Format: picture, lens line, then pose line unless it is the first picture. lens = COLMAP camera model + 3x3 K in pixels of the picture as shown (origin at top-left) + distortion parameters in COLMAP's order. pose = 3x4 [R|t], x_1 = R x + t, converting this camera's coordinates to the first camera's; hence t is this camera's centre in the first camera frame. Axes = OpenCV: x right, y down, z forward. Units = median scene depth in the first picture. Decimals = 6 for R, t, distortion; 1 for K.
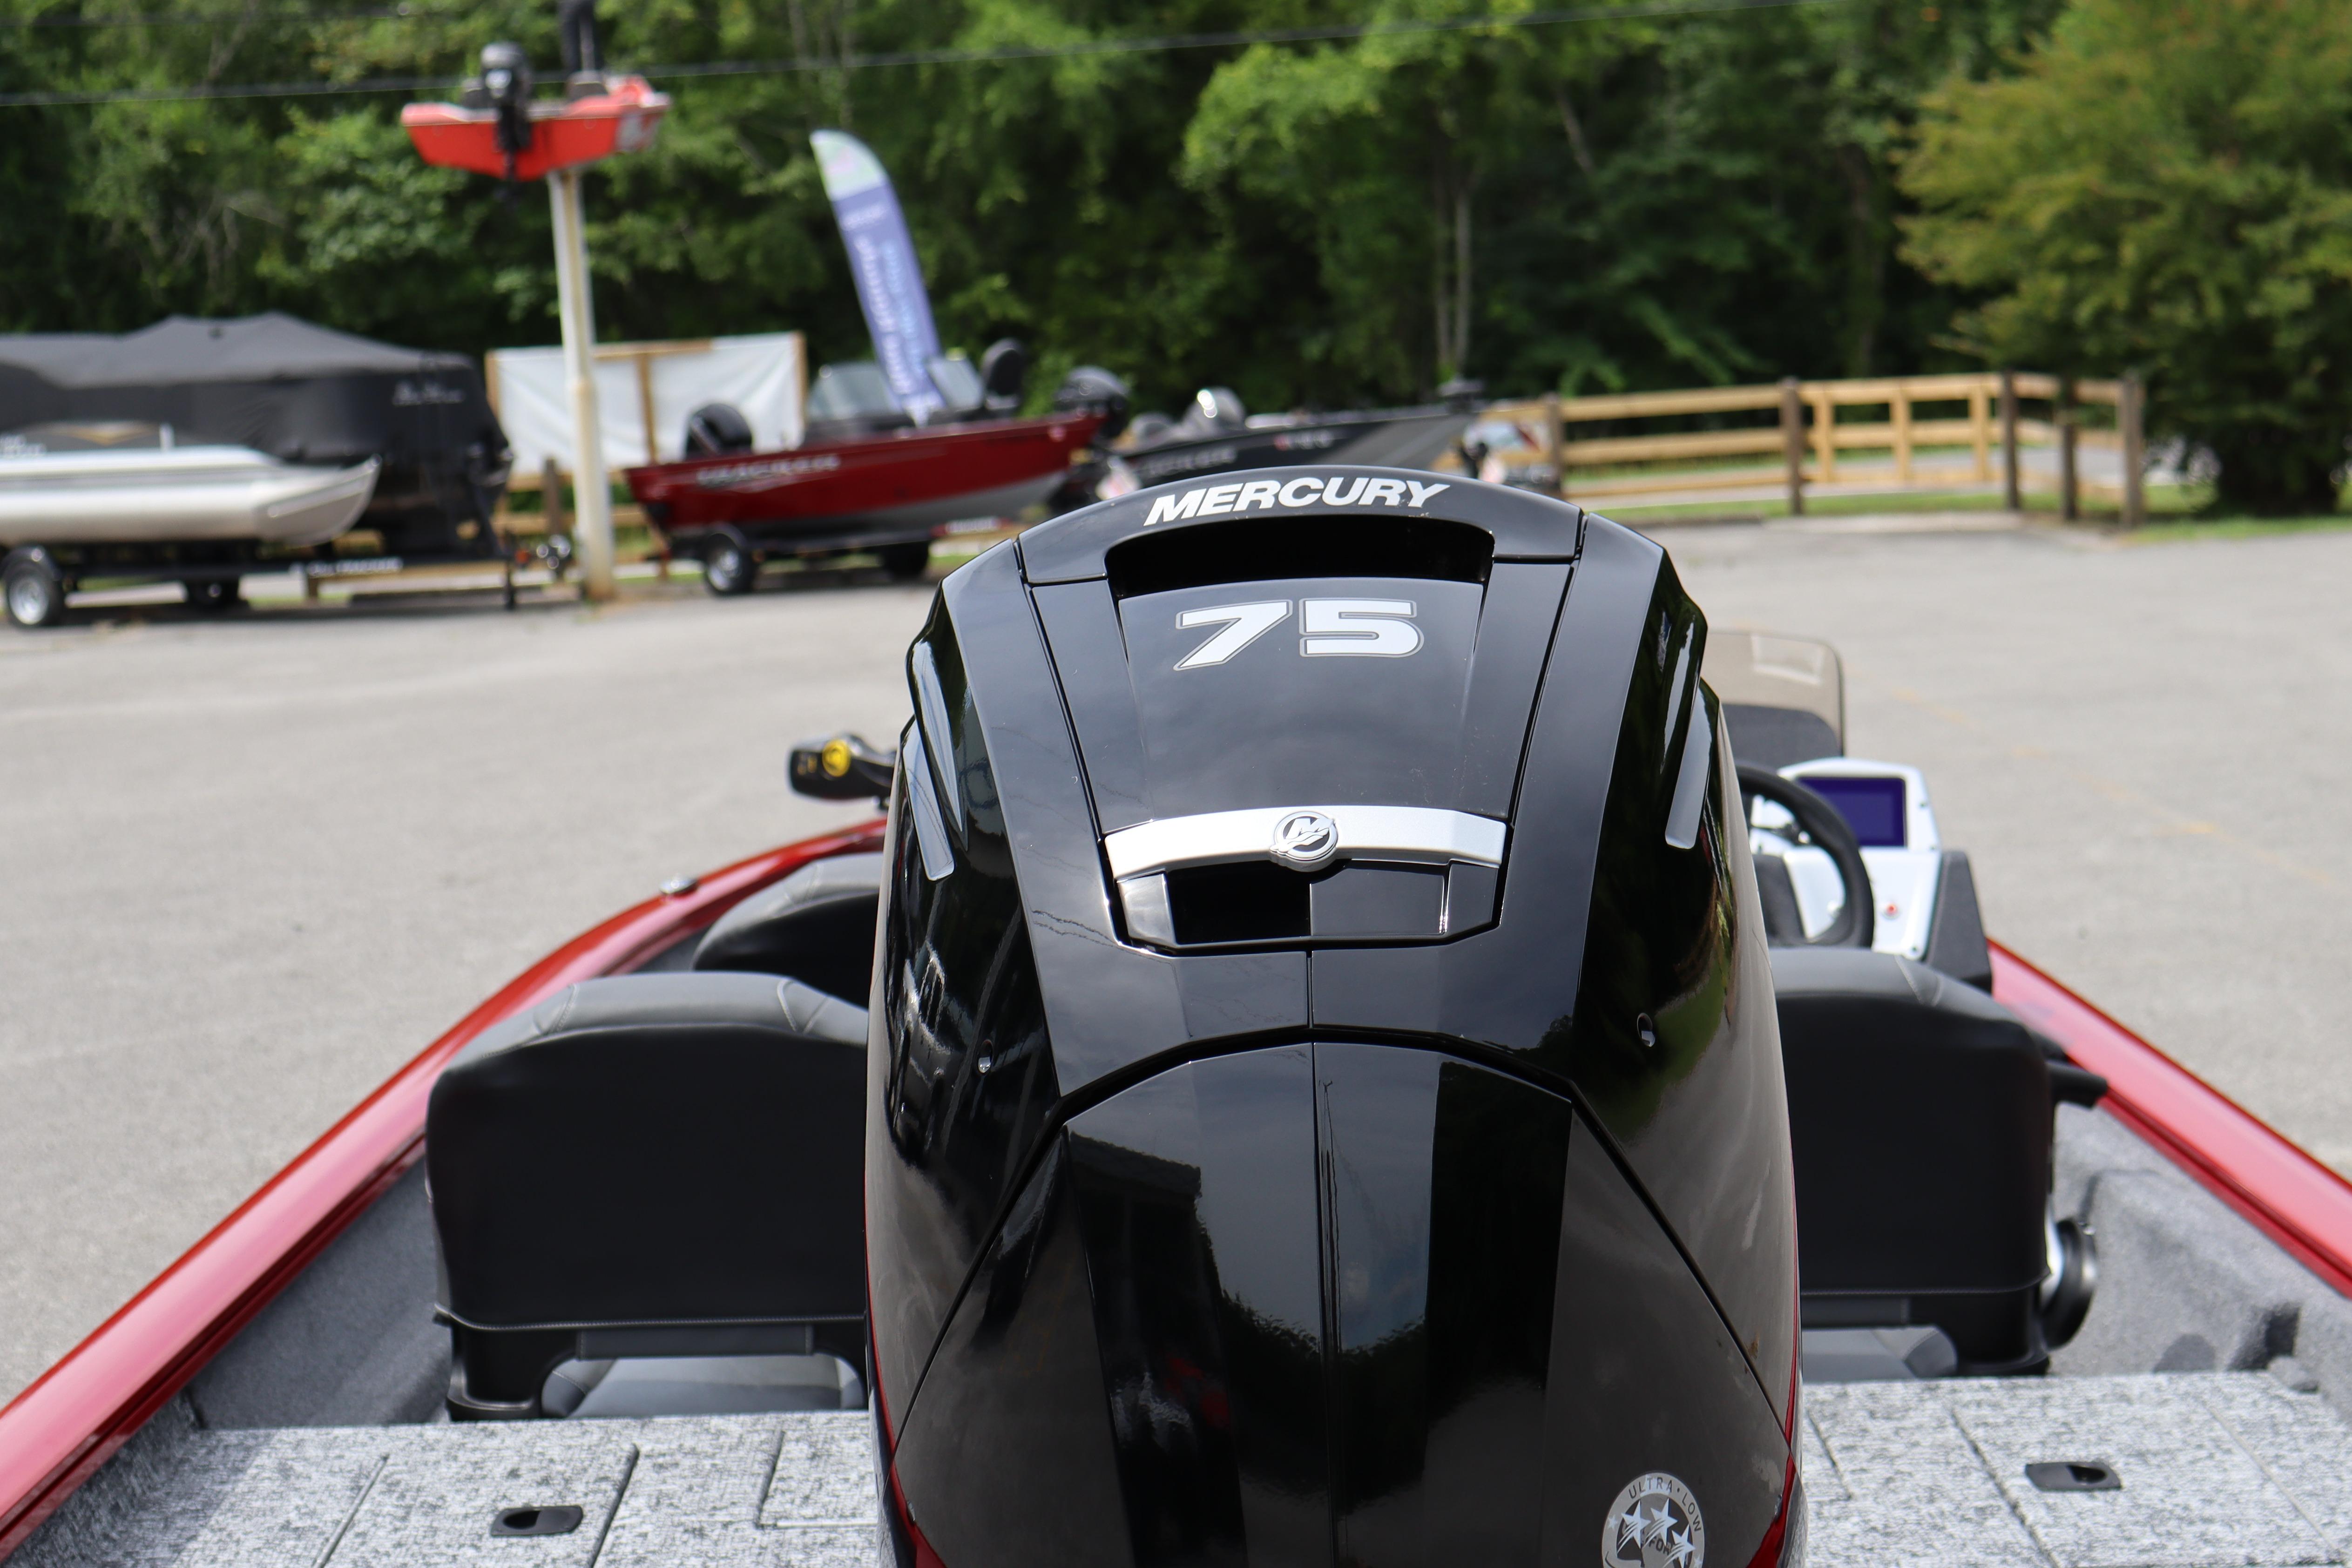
lens RADIAL K [[3657.4, 0, 1169.9], [0, 3657.4, 738.8], [0, 0, 1]] dist [0.017791, 0.221860]
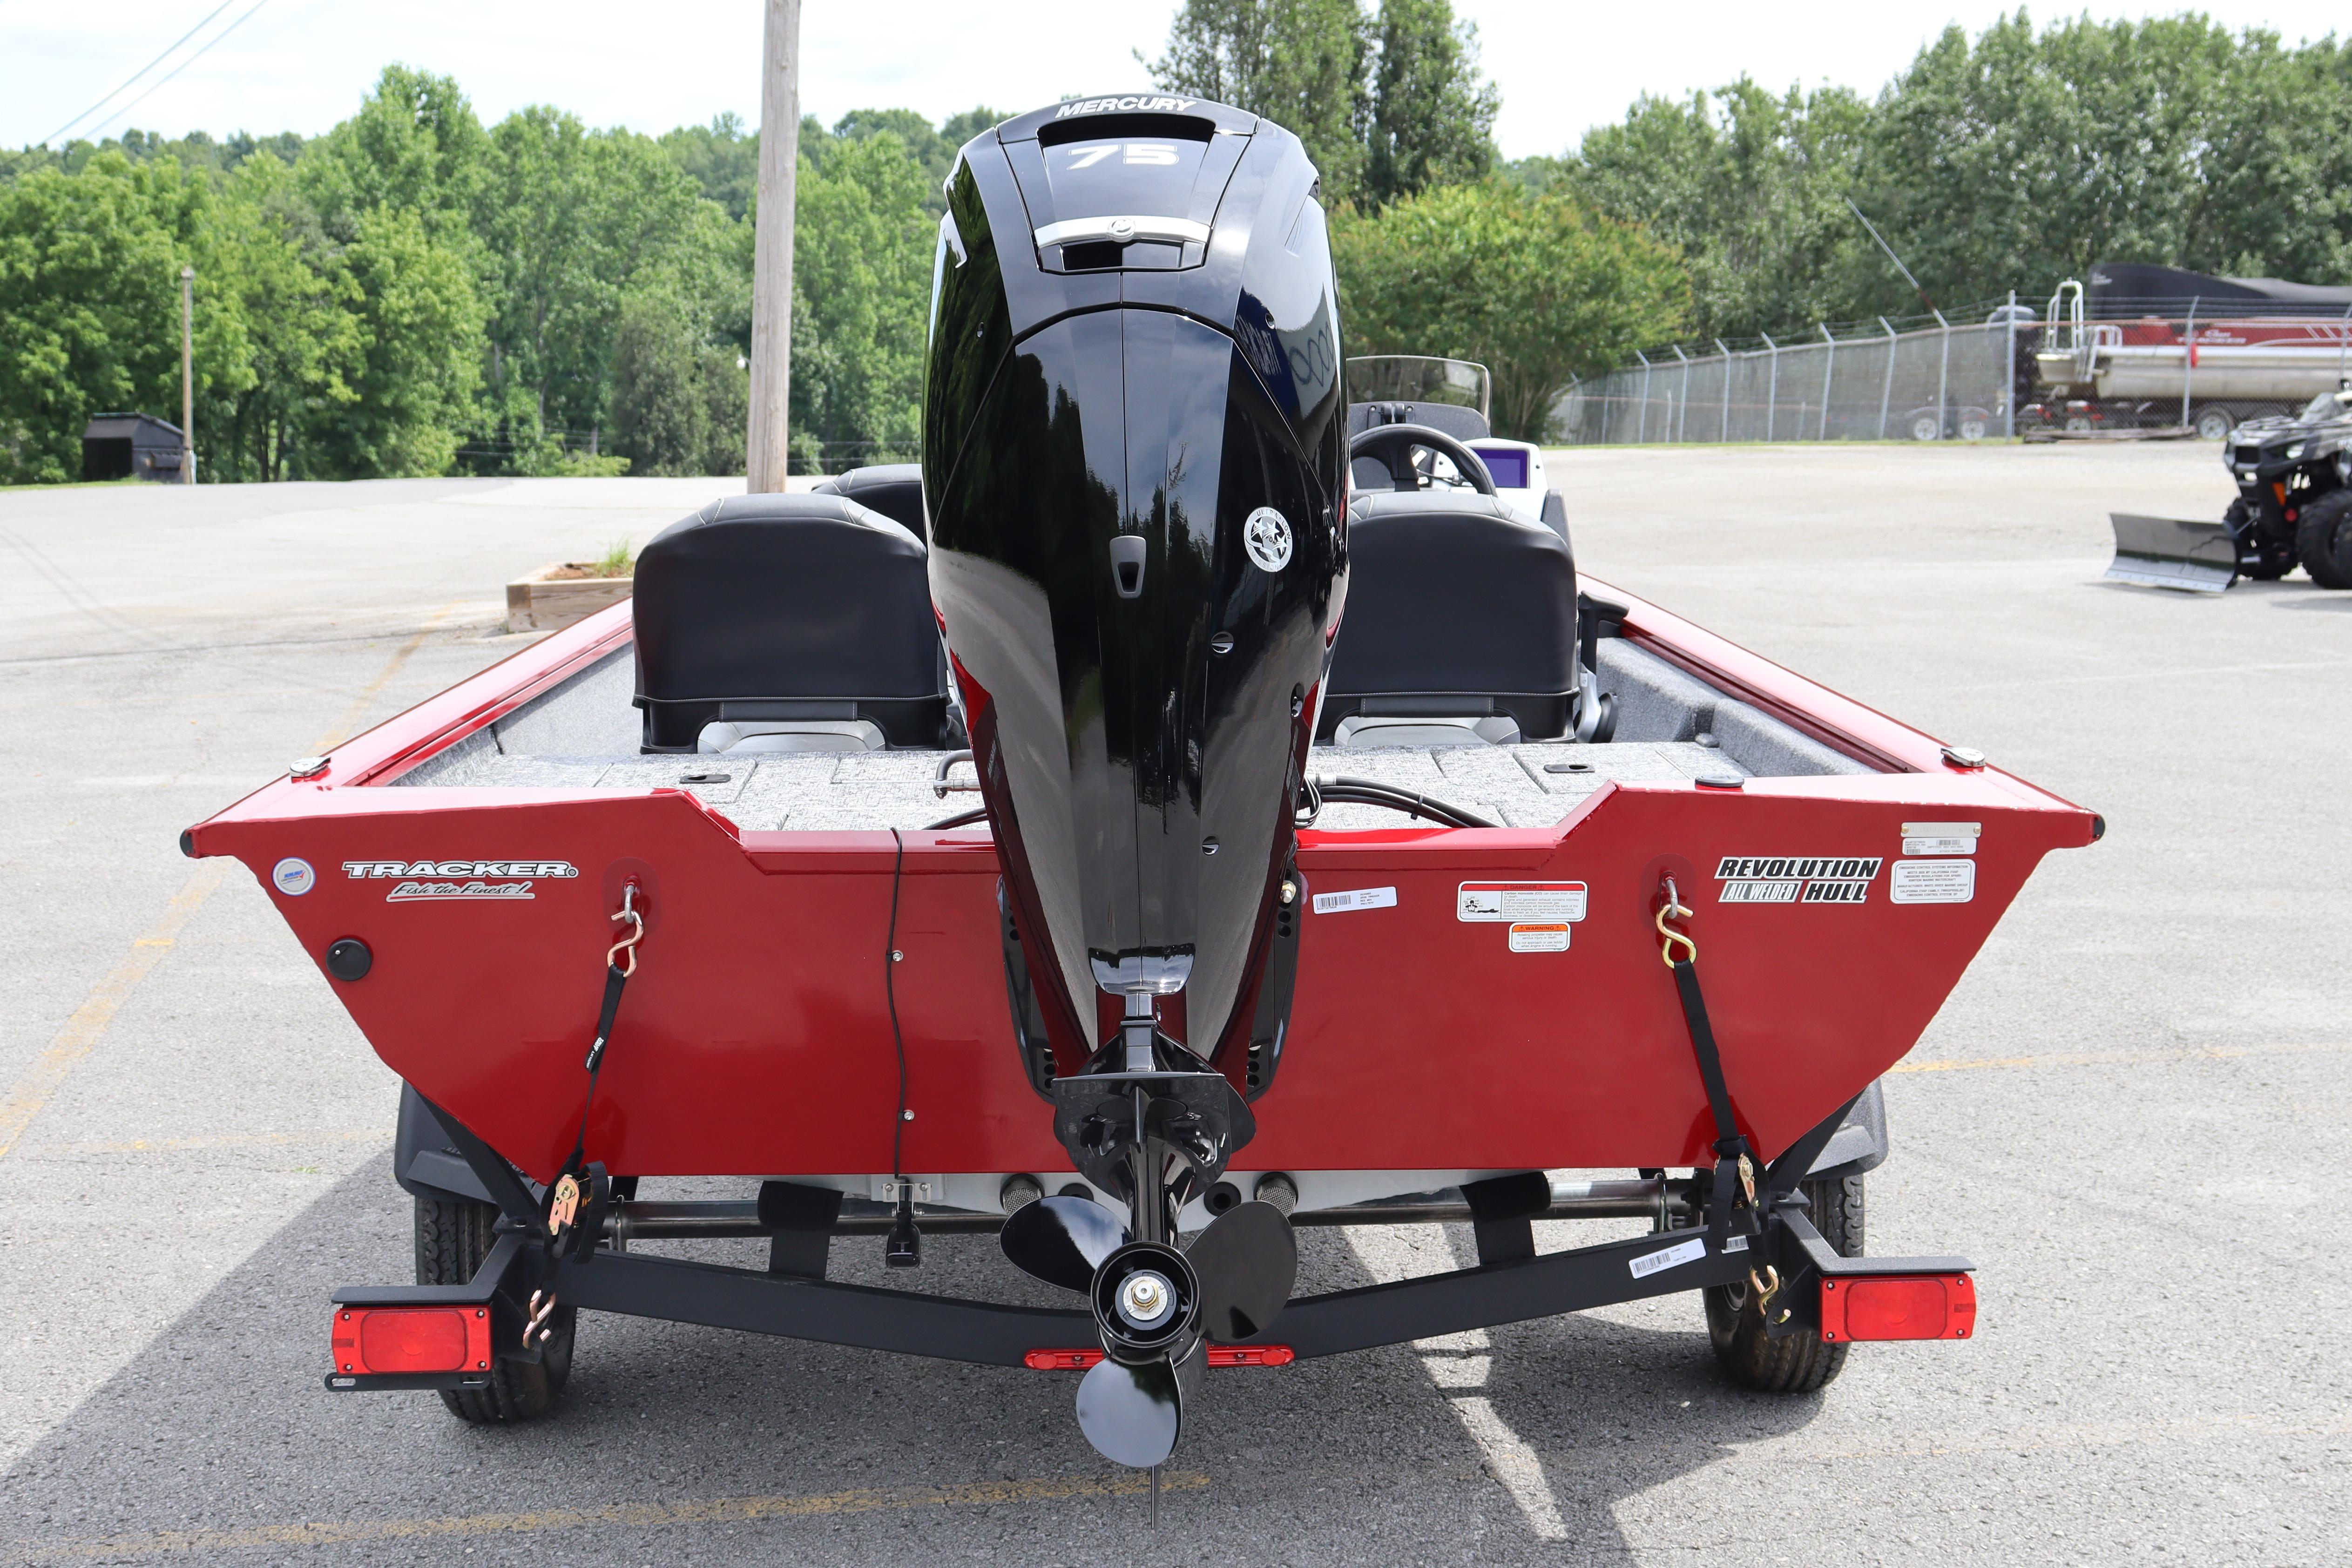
lens RADIAL K [[3409.9, 0, 1188.3], [0, 3409.9, 779.3], [0, 0, 1]] dist [-0.006357, 0.138252]
pose [[0.999538, 0.017046, 0.025150, 0.019053], [-0.016965, 0.999850, -0.003427, 0.234549], [-0.025205, 0.002999, 0.999678, -0.704052]]
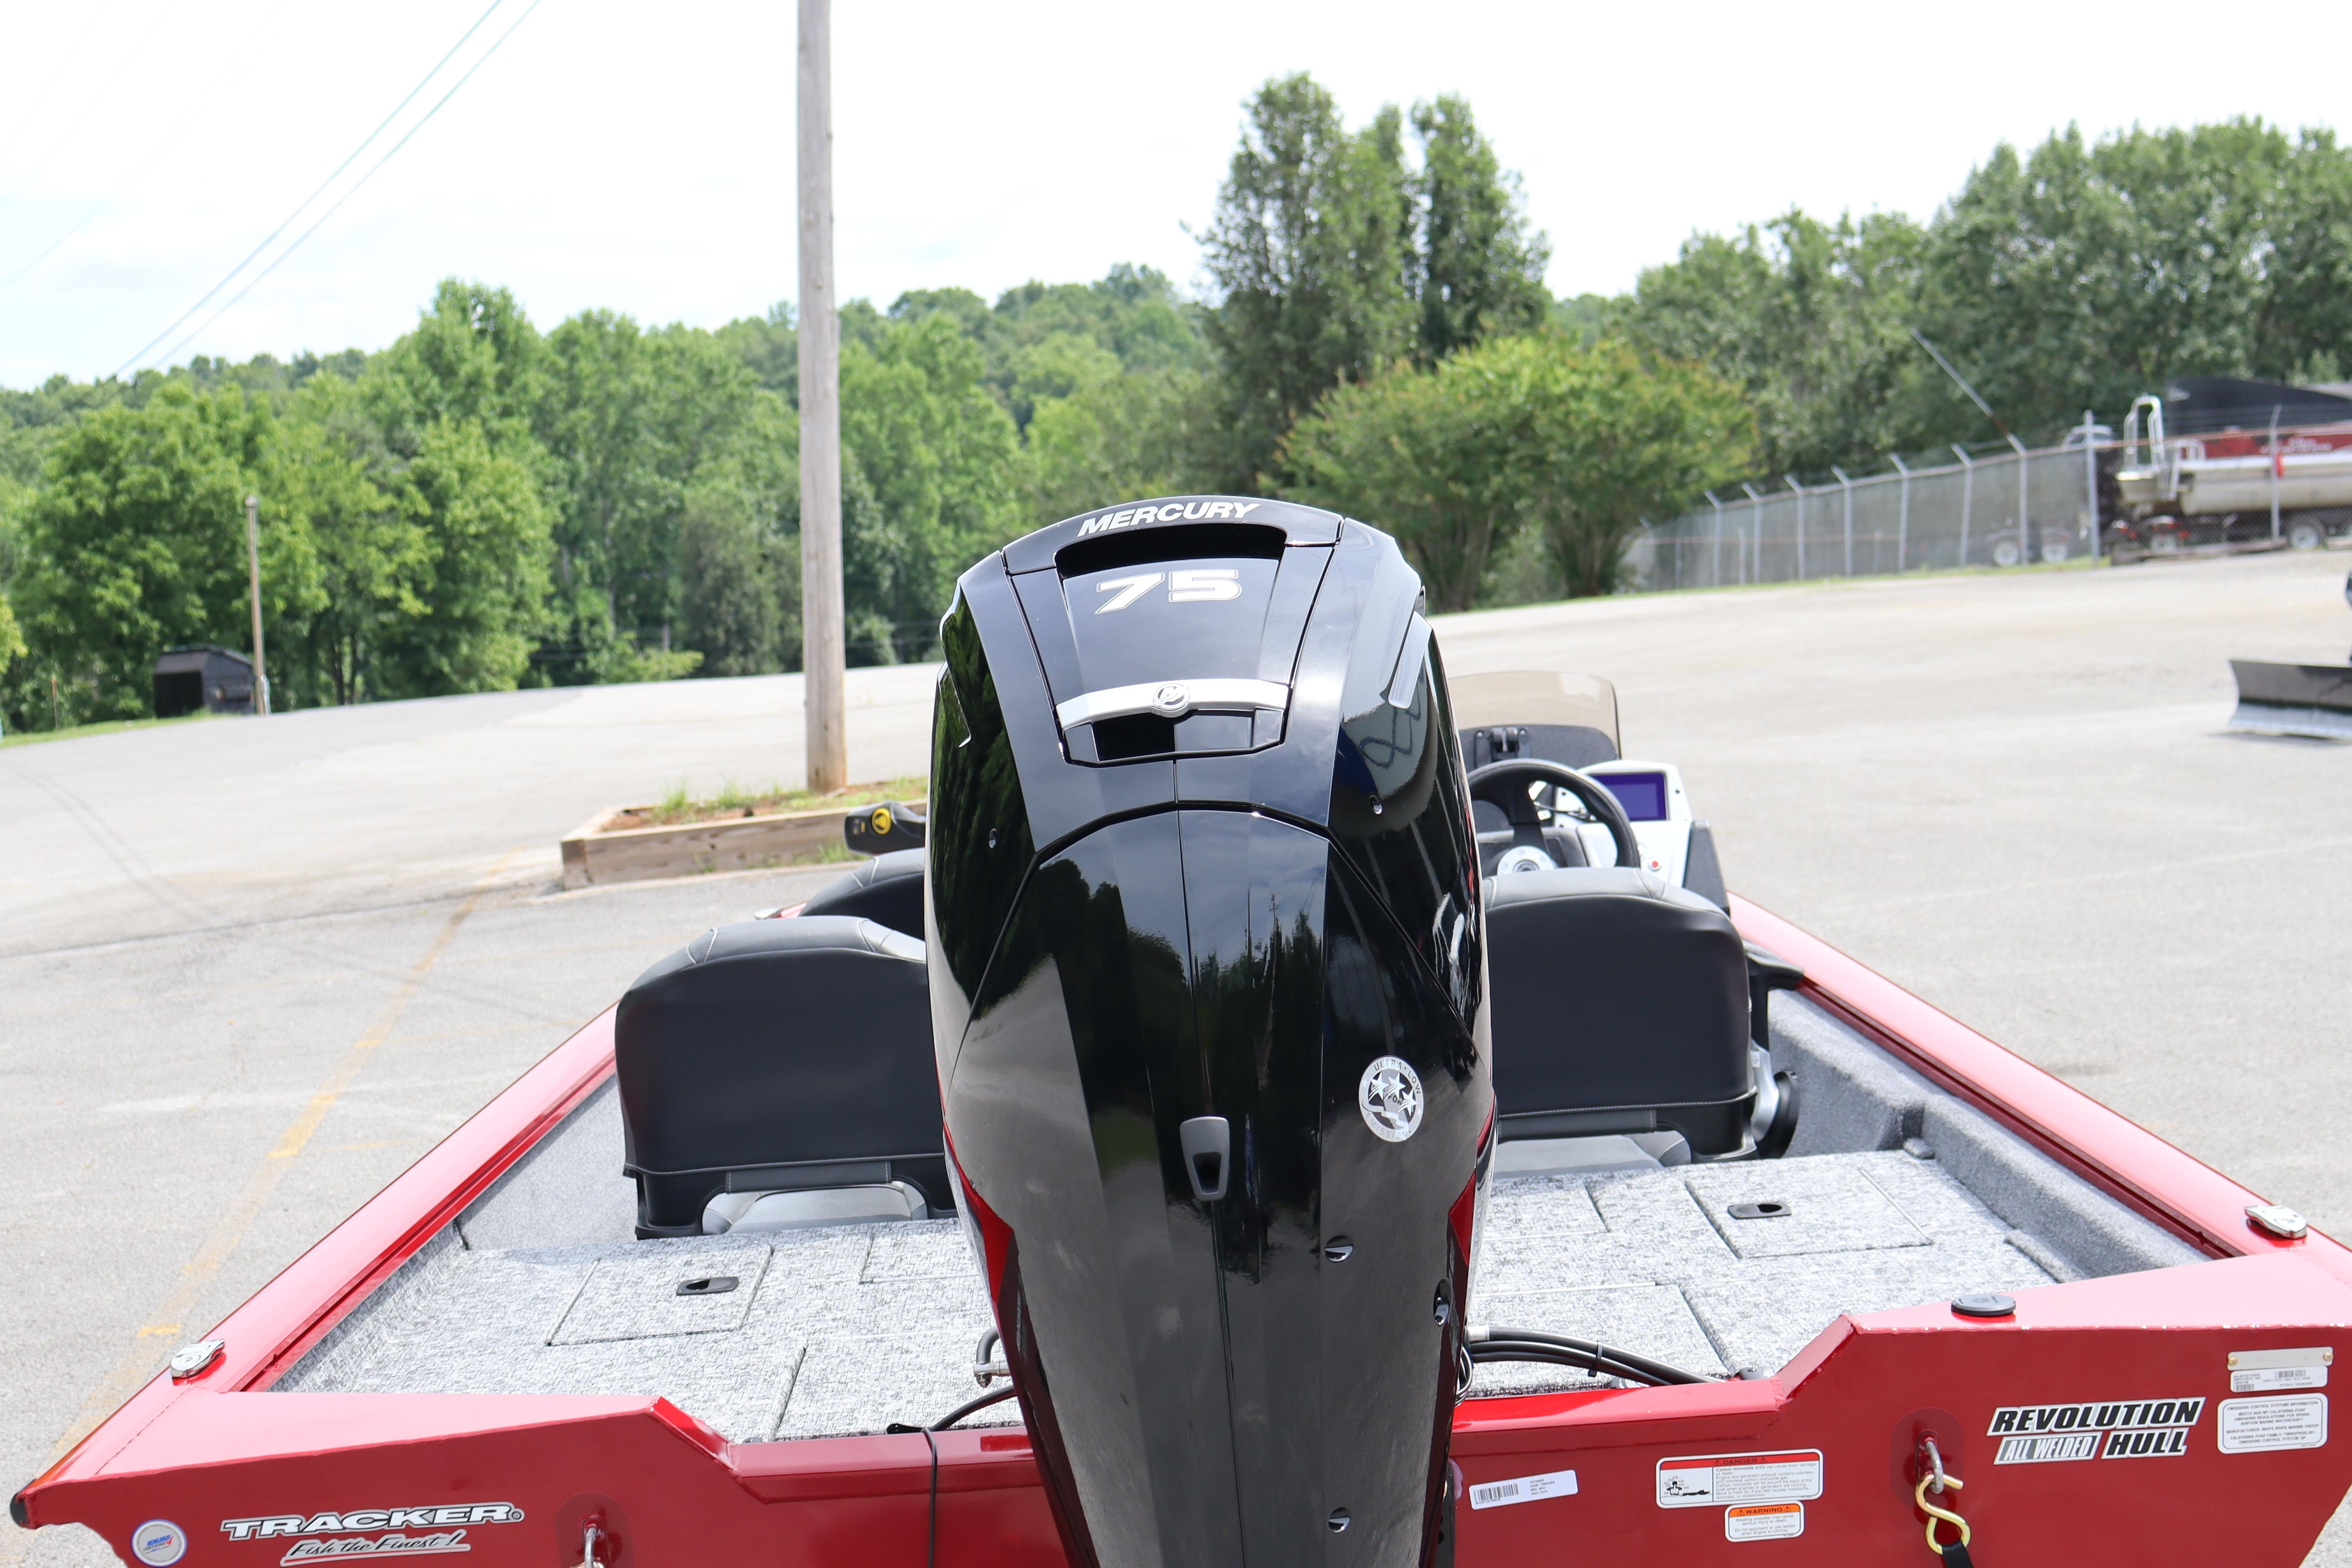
lens RADIAL K [[3409.9, 0, 1188.3], [0, 3409.9, 779.3], [0, 0, 1]] dist [-0.006357, 0.138252]
pose [[0.999130, -0.041706, 0.000875, 0.025903], [0.041699, 0.997930, -0.048956, 0.089641], [0.001168, 0.048950, 0.998801, -0.374346]]
